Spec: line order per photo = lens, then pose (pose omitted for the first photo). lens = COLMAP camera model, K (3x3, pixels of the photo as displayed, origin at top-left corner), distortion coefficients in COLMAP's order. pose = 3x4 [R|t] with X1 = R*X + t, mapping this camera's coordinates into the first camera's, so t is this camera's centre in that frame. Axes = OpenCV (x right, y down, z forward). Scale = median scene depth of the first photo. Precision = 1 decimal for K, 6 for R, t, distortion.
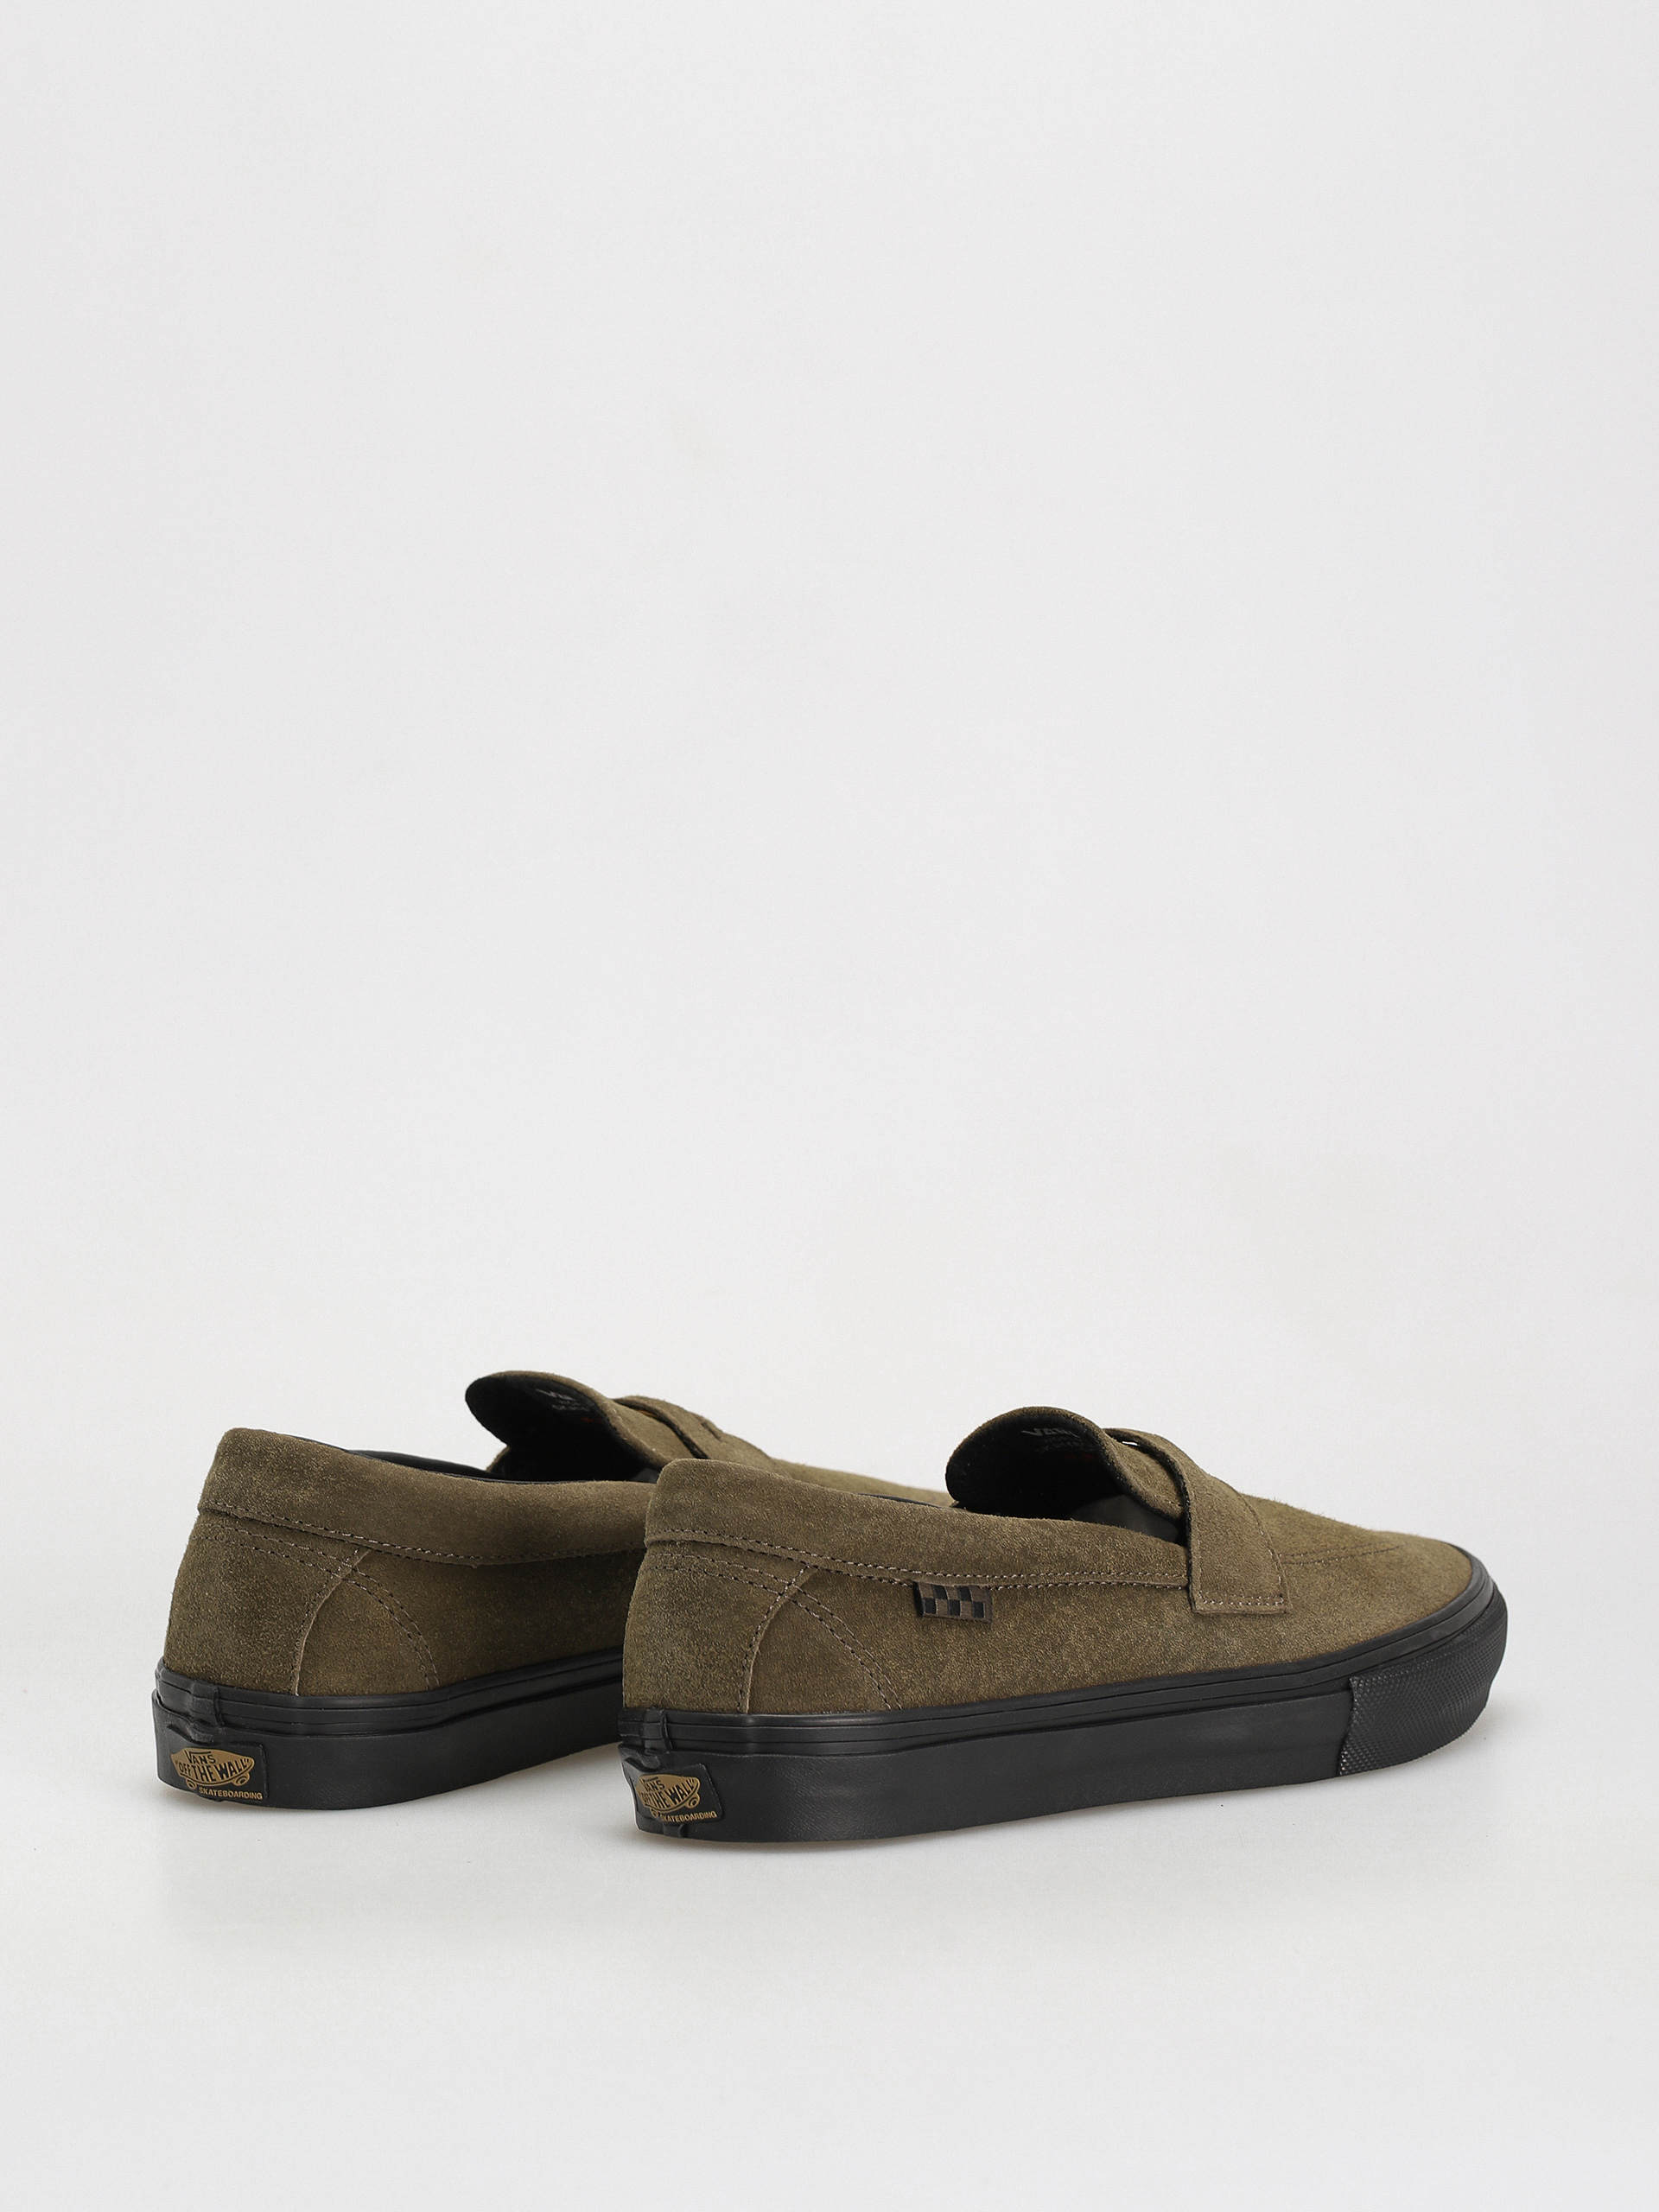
lens RADIAL K [[8465.4, 0, 829.5], [0, 8465.4, 1106.0], [0, 0, 1]] dist [-0.010429, 3.660392]
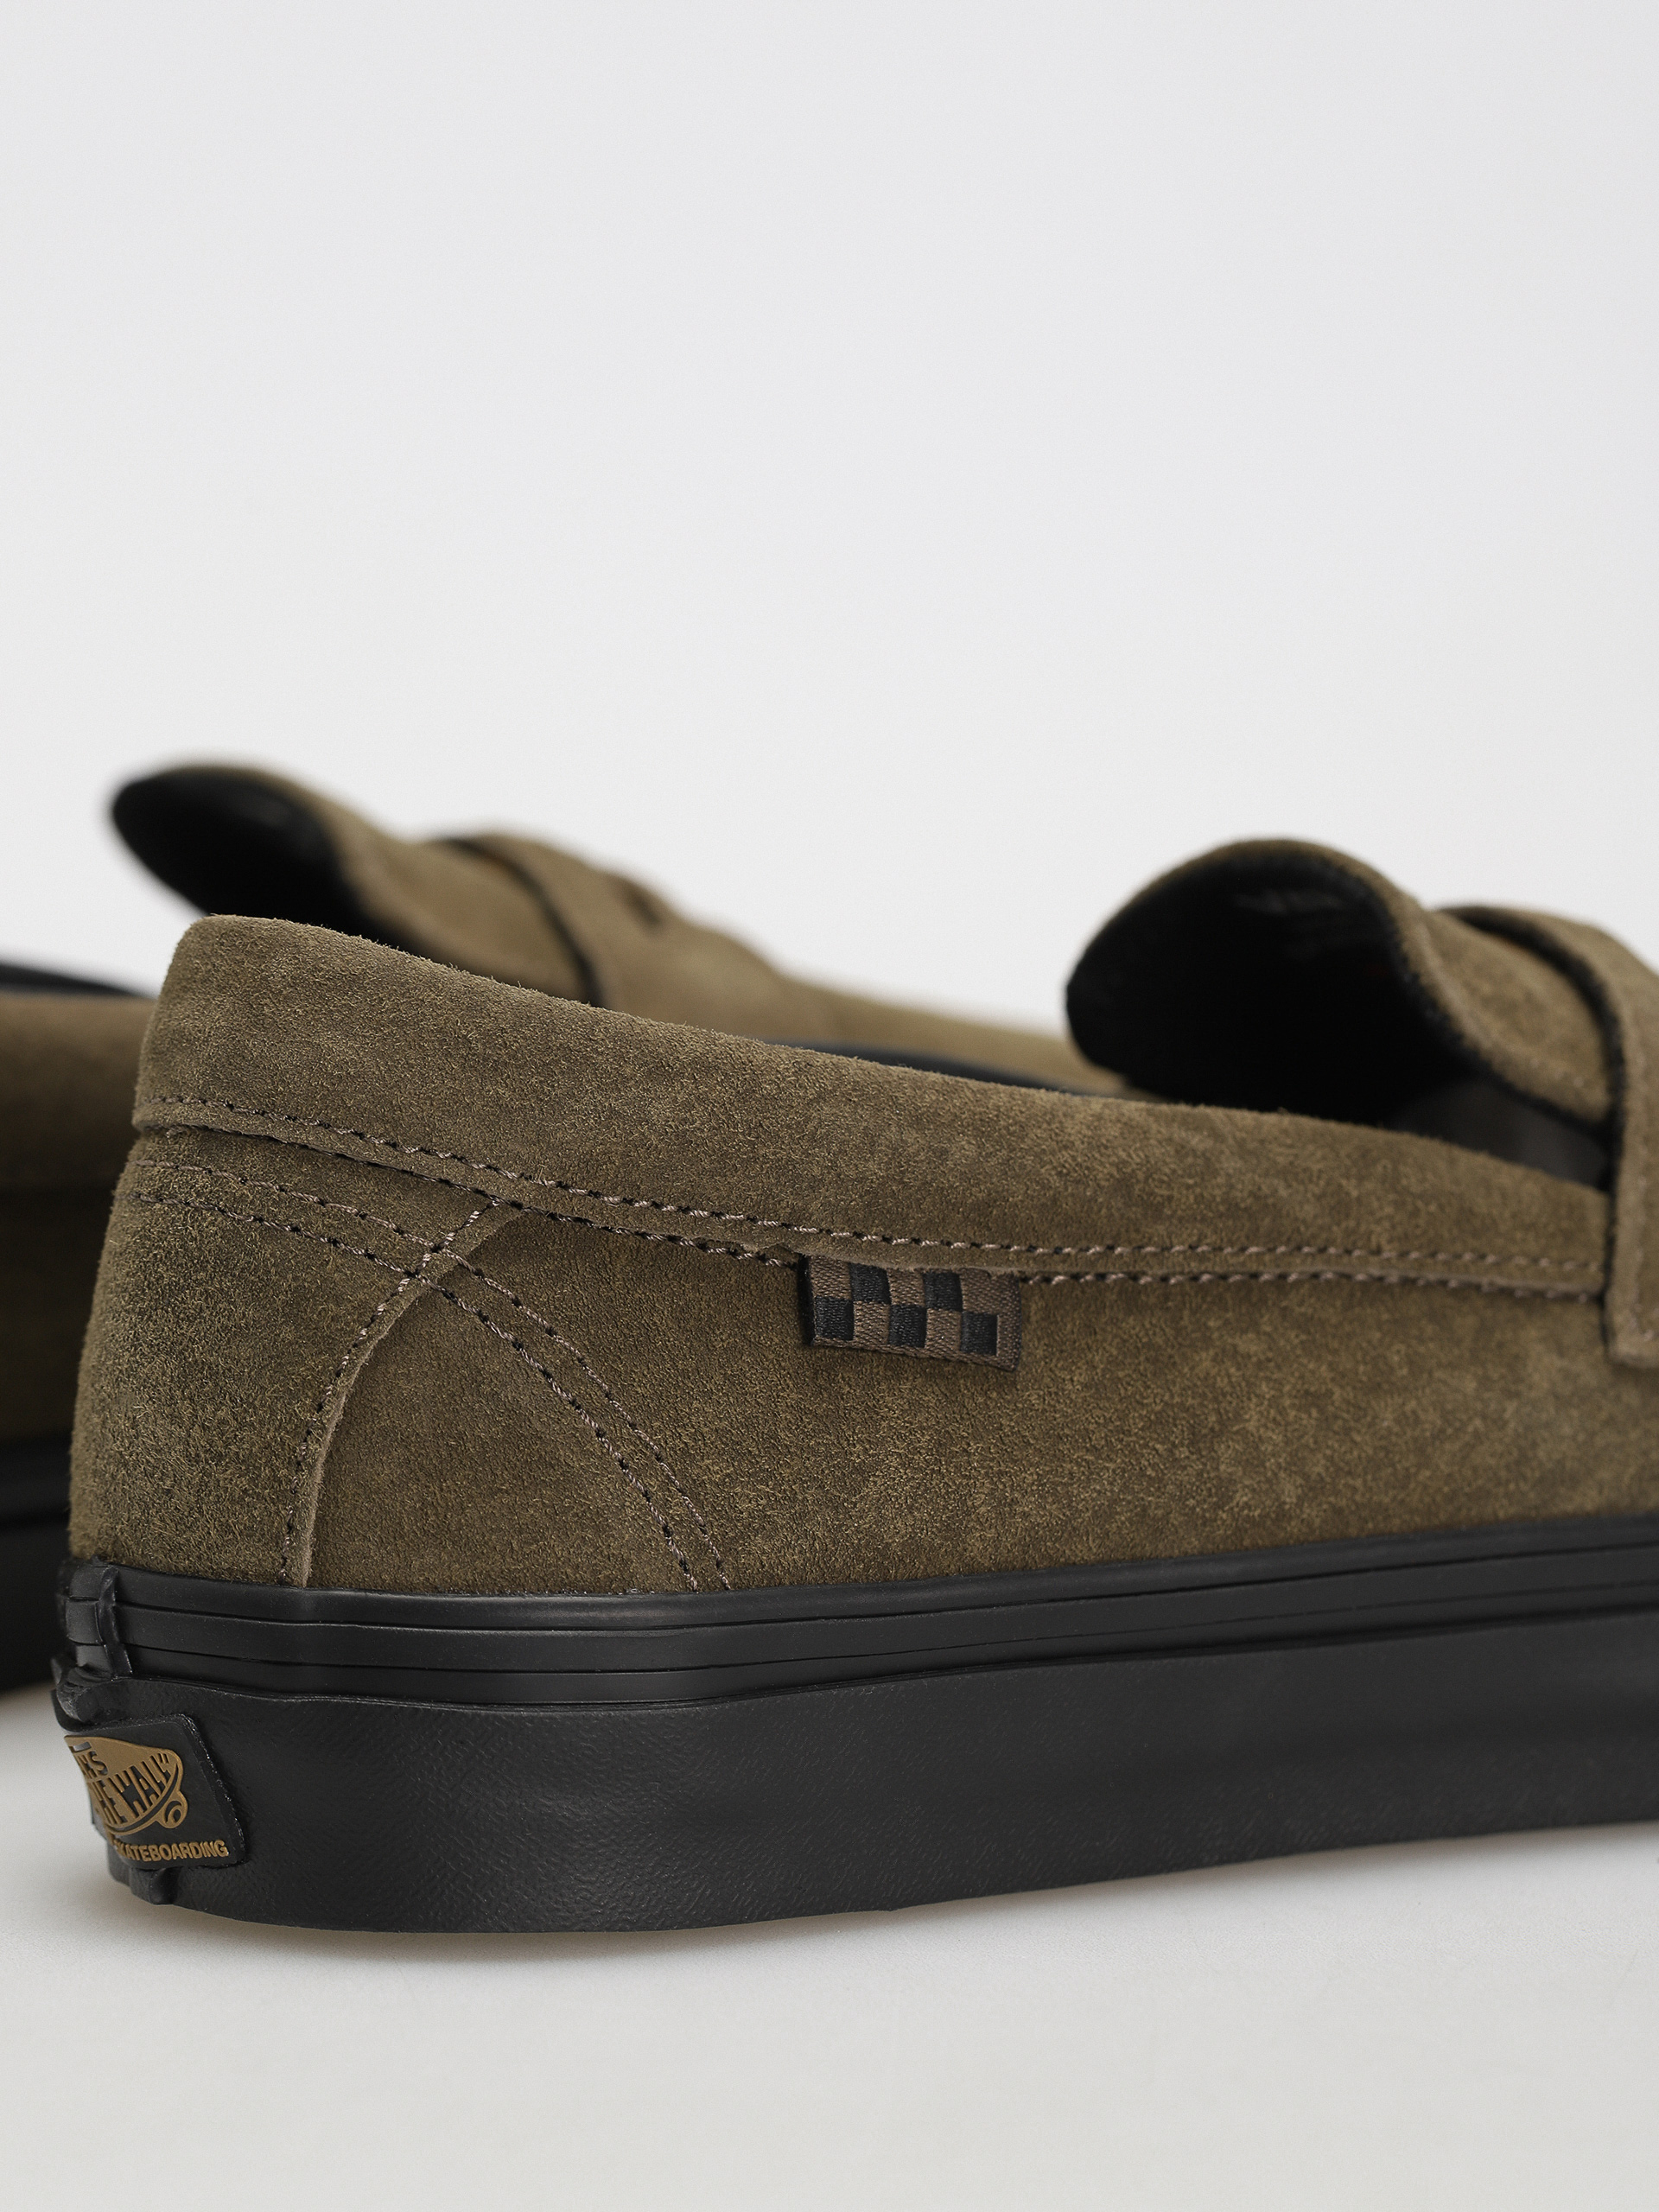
lens RADIAL K [[8465.4, 0, 829.5], [0, 8465.4, 1106.0], [0, 0, 1]] dist [-0.010429, 3.660392]
pose [[0.983452, 0.026955, -0.179151, 0.079034], [-0.021626, 0.999266, 0.031631, 0.037334], [0.179872, -0.027234, 0.983313, 0.623821]]
